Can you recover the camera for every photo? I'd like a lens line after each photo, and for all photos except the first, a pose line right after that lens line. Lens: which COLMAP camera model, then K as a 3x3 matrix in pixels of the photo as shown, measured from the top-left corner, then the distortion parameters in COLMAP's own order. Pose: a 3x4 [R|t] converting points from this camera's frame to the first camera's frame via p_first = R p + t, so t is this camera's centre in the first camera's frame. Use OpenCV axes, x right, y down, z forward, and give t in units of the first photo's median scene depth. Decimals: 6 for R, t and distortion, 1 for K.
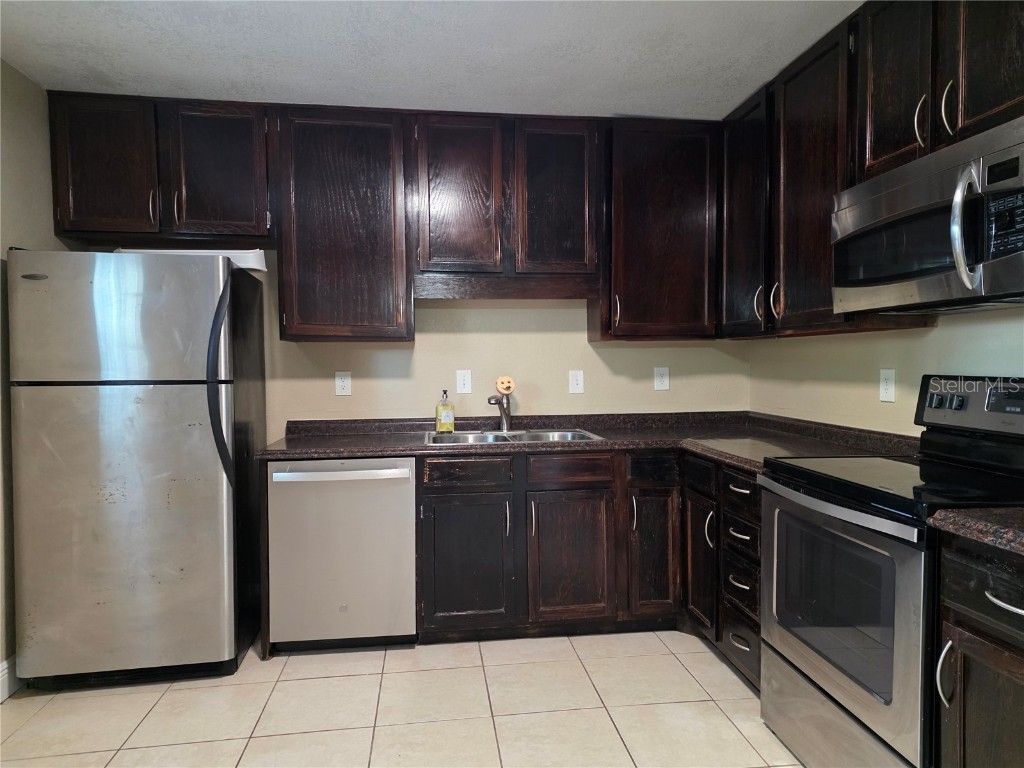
lens RADIAL K [[680.2, 0, 513.3], [0, 680.2, 388.1], [0, 0, 1]] dist [0.050457, -0.002561]
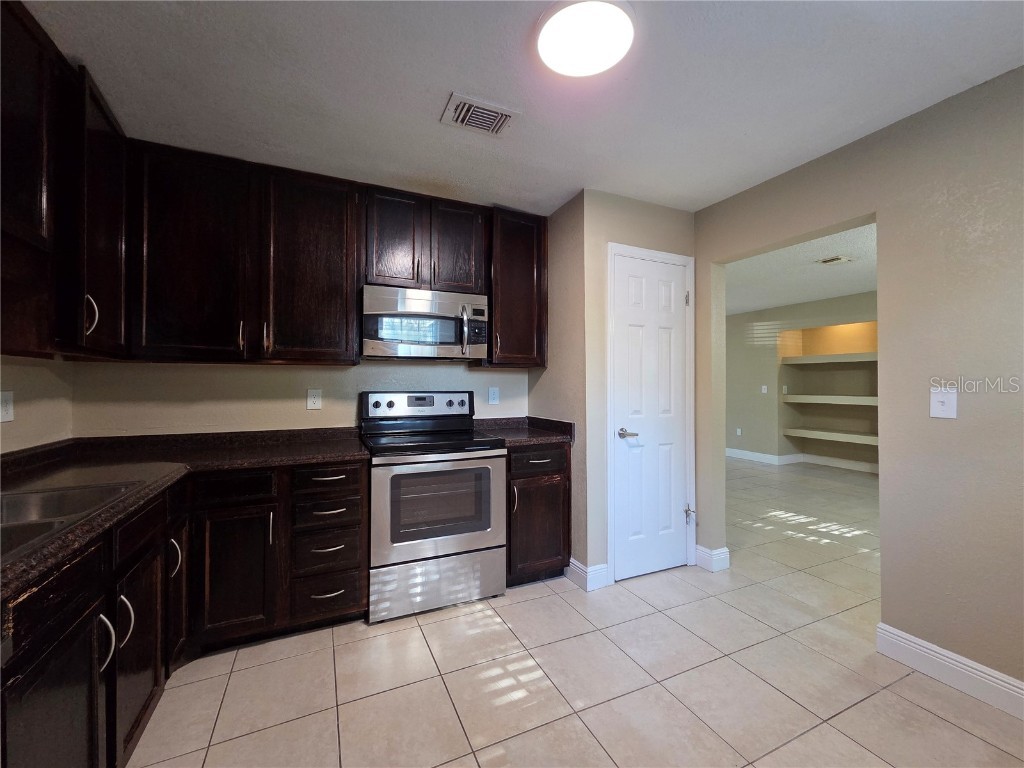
lens RADIAL K [[417.5, 0, 505.4], [0, 417.5, 379.6], [0, 0, 1]] dist [0.001817, -0.000101]
pose [[-0.281243, 0.013911, 0.959536, -0.519160], [0.040311, 0.999184, -0.002671, -0.028724], [-0.958790, 0.037929, -0.281574, 0.829833]]
